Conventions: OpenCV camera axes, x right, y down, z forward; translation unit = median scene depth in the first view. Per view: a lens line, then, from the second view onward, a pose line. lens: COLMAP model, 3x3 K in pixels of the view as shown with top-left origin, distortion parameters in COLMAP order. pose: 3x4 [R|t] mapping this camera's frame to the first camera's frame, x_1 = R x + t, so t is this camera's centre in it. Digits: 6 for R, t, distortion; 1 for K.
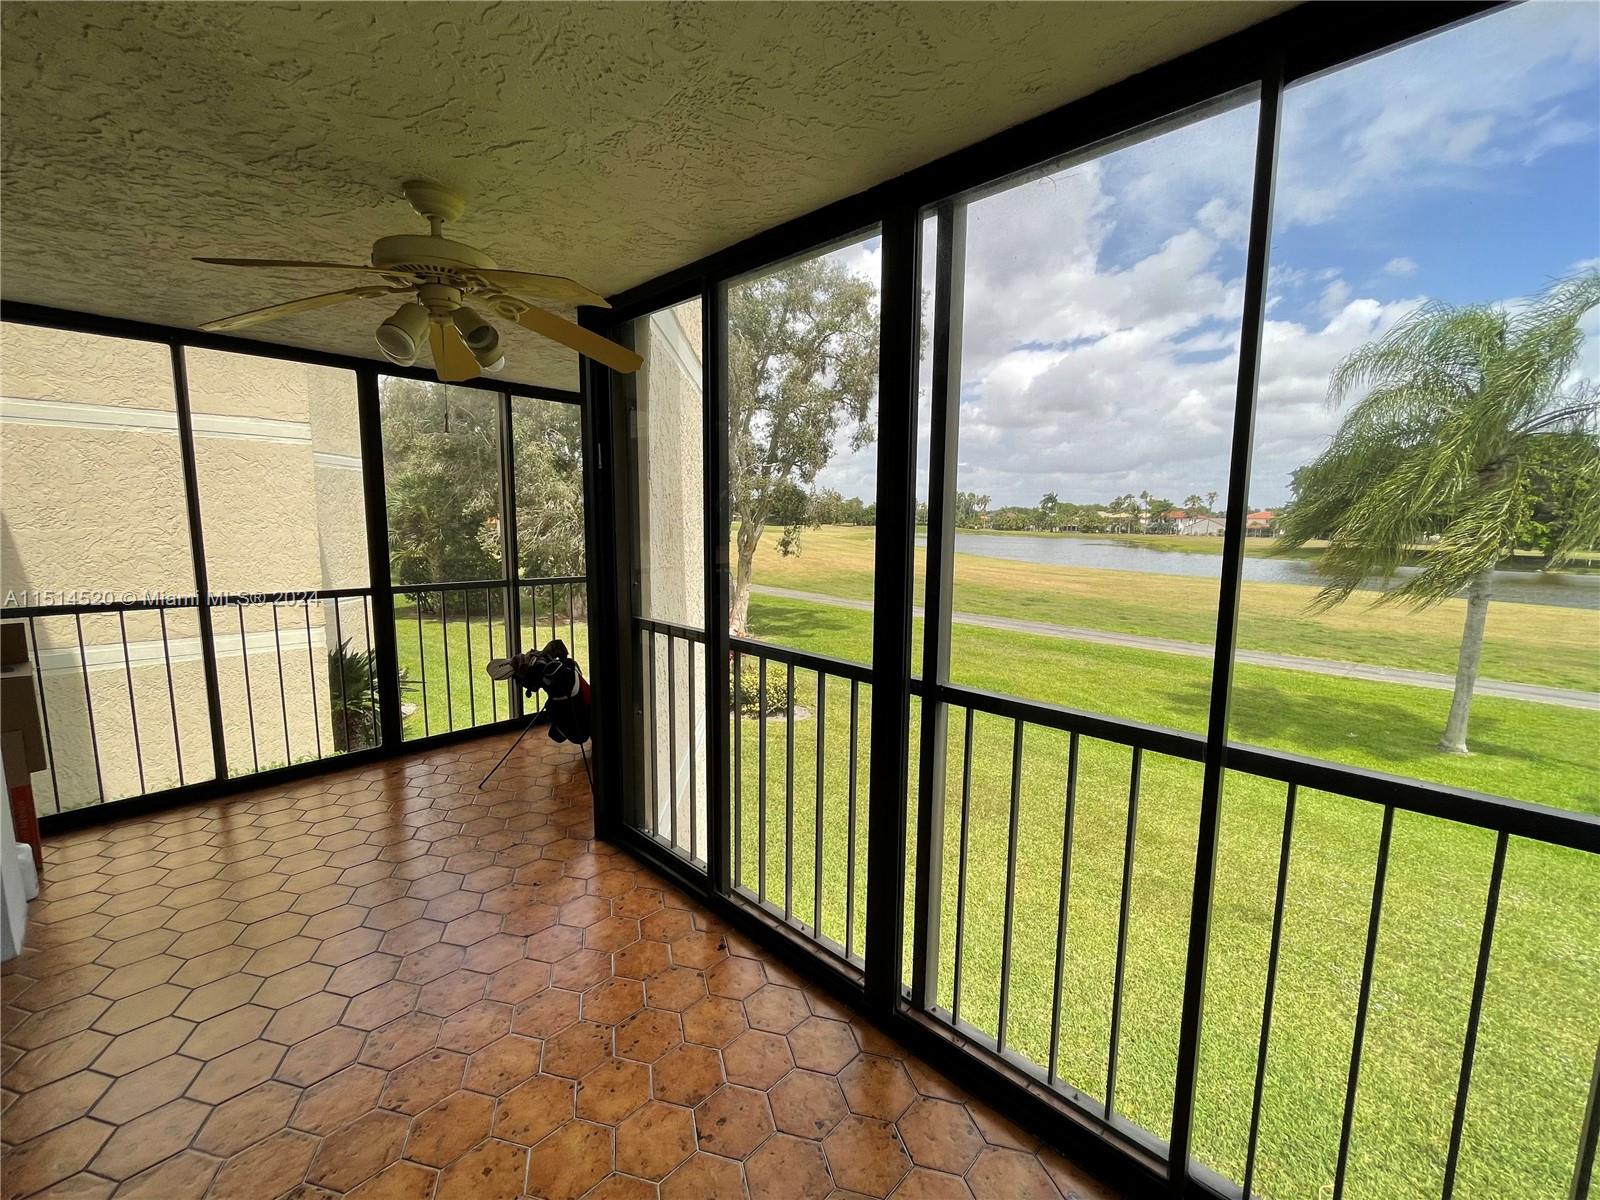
lens RADIAL K [[650.3, 0, 798.9], [0, 650.3, 600.6], [0, 0, 1]] dist [-0.000942, 0.000123]
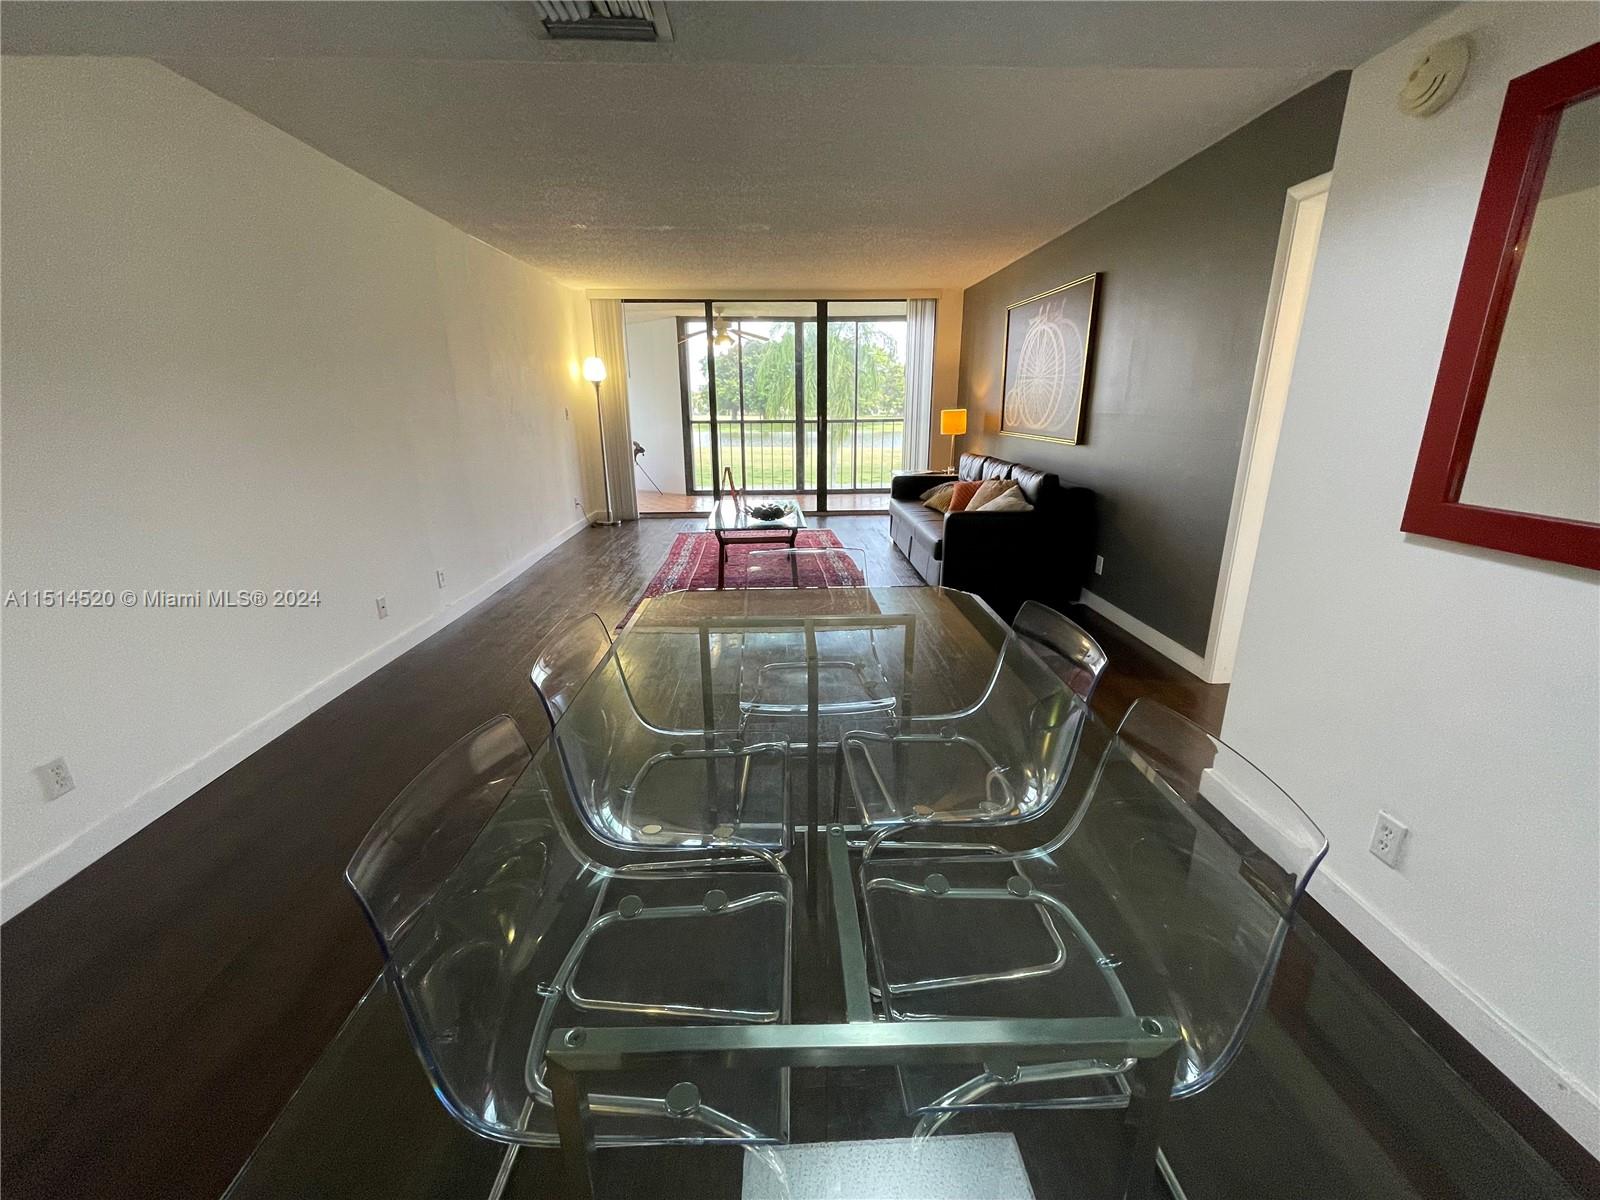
lens RADIAL K [[650.3, 0, 798.3], [0, 650.3, 596.6], [0, 0, 1]] dist [-0.000942, 0.000123]
pose [[0.693633, -0.224464, 0.684463, -1.405017], [0.109947, 0.972066, 0.207360, 0.139666], [-0.711888, -0.068577, 0.698937, -0.836501]]
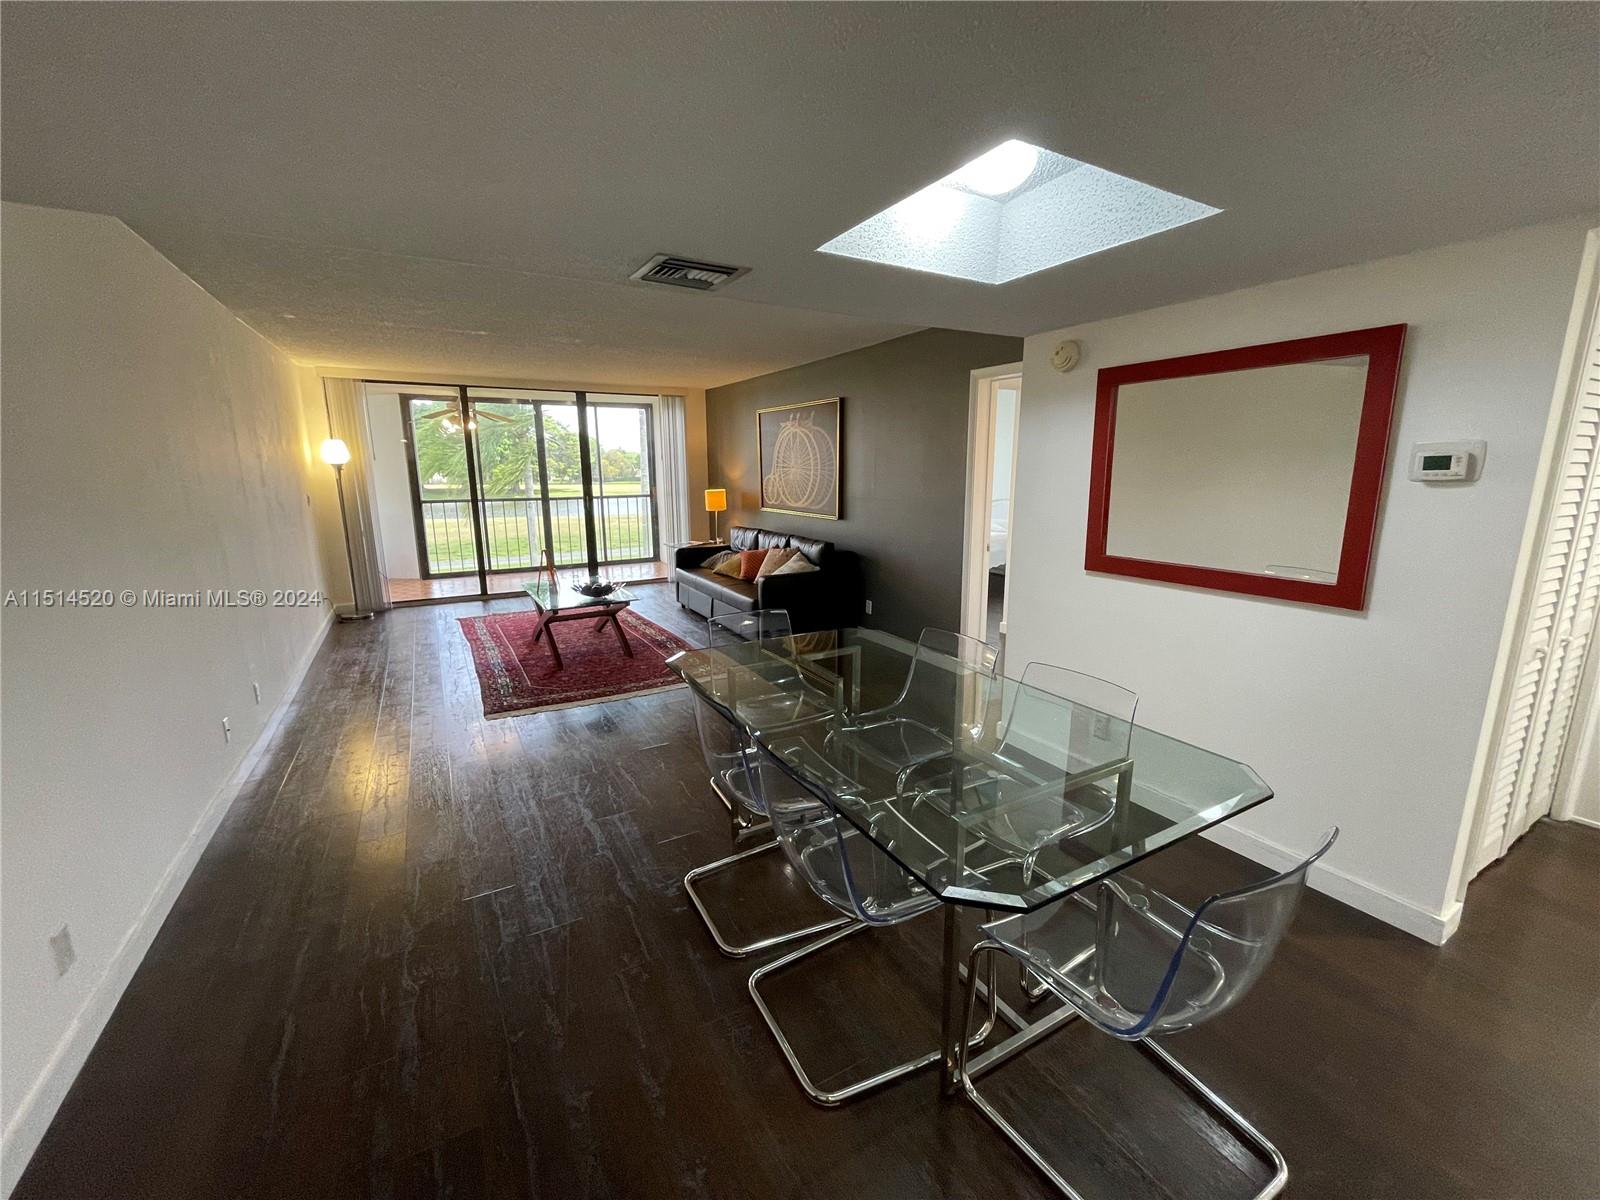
lens RADIAL K [[650.3, 0, 800.2], [0, 650.3, 596.7], [0, 0, 1]] dist [-0.000942, 0.000123]
pose [[0.280790, -0.203734, 0.937896, -1.631781], [0.133619, 0.975992, 0.172006, 0.090223], [-0.950423, 0.077024, 0.301271, -0.754241]]
